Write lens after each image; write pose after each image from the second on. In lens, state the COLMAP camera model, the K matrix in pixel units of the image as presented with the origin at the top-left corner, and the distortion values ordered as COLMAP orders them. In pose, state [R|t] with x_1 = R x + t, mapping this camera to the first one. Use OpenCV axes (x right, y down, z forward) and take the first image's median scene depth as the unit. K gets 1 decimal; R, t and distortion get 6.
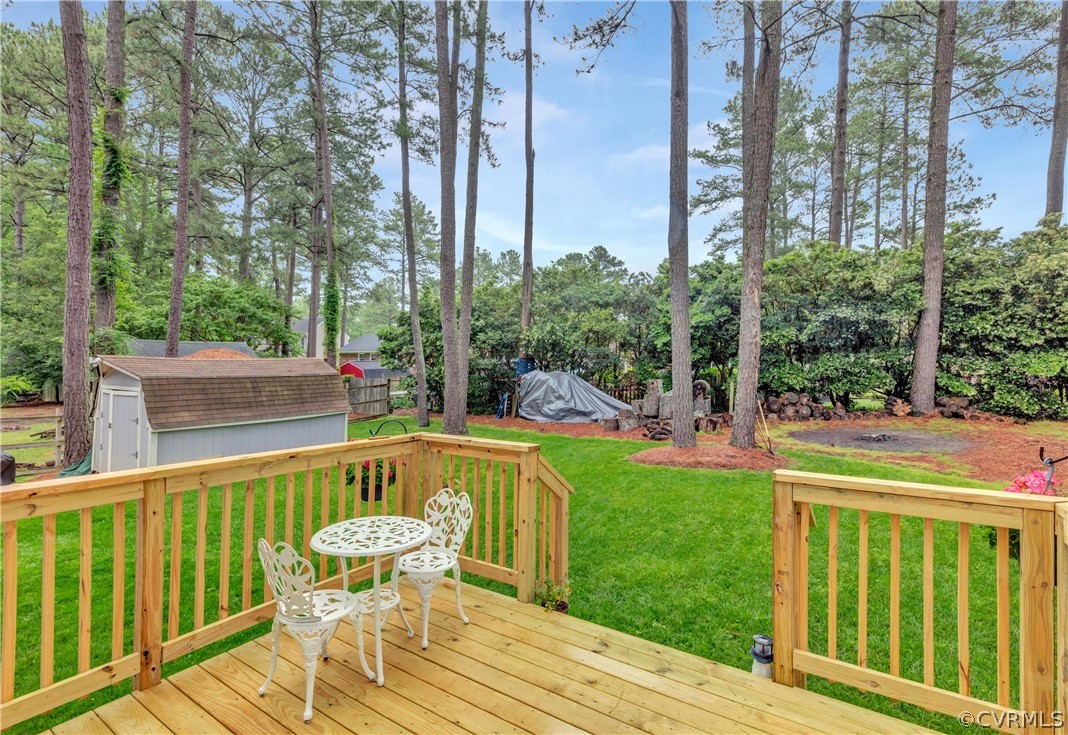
lens RADIAL K [[507.3, 0, 536.2], [0, 507.3, 367.7], [0, 0, 1]] dist [0.001320, 0.000392]
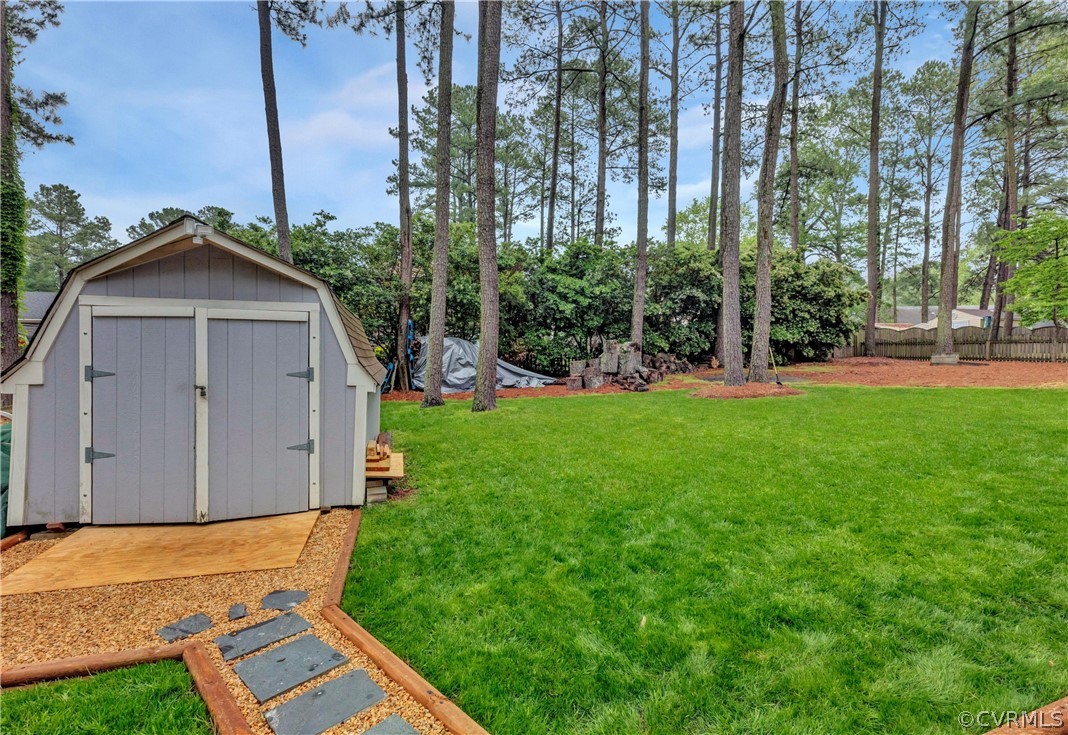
lens RADIAL K [[507.3, 0, 527.5], [0, 507.3, 367.2], [0, 0, 1]] dist [0.001320, 0.000392]
pose [[0.698899, -0.017942, 0.714996, -0.670154], [0.008082, 0.999820, 0.017189, 0.061226], [-0.715175, -0.006235, 0.698917, 0.358677]]
